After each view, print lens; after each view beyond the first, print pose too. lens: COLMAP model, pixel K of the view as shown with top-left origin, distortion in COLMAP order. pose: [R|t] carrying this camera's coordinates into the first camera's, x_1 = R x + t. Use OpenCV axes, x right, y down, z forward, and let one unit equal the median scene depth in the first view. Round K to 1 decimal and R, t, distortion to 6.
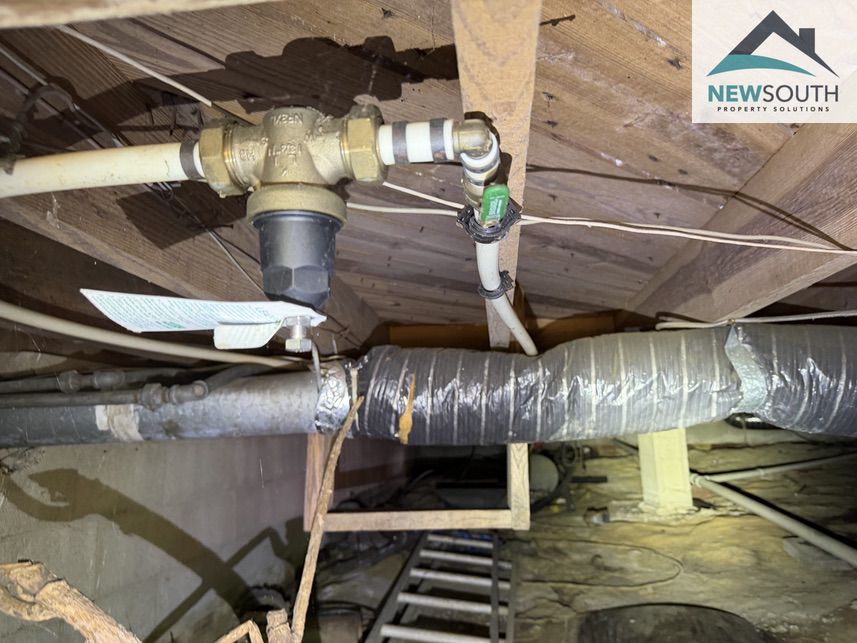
lens RADIAL K [[607.6, 0, 428.5], [0, 607.6, 321.5], [0, 0, 1]] dist [0.048716, -0.080576]
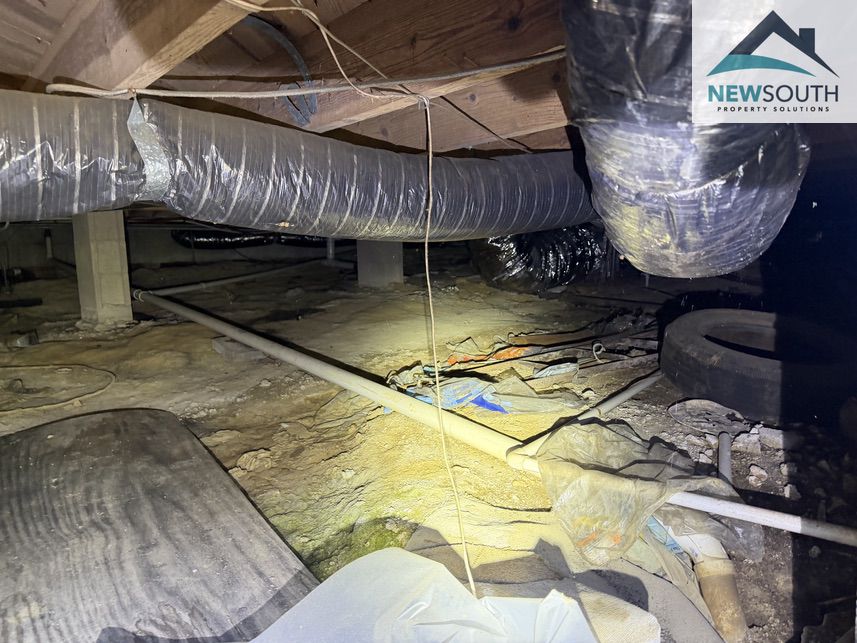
lens RADIAL K [[599.2, 0, 424.4], [0, 599.2, 318.0], [0, 0, 1]] dist [0.049853, -0.077591]
pose [[0.683911, -0.079775, 0.725191, 0.108423], [-0.120200, 0.968099, 0.219854, 0.064900], [-0.719596, -0.237528, 0.652504, 0.041859]]
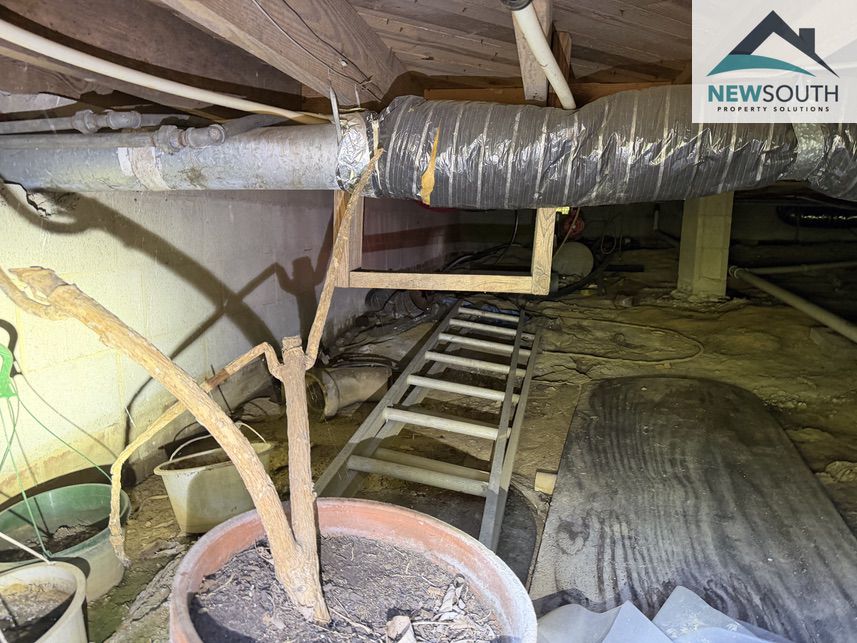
lens RADIAL K [[599.2, 0, 424.4], [0, 599.2, 318.0], [0, 0, 1]] dist [0.049853, -0.077591]
pose [[0.995849, 0.050997, -0.075396, 0.038855], [-0.023424, 0.943999, 0.329116, 0.056391], [0.087958, -0.325983, 0.941275, 0.026105]]
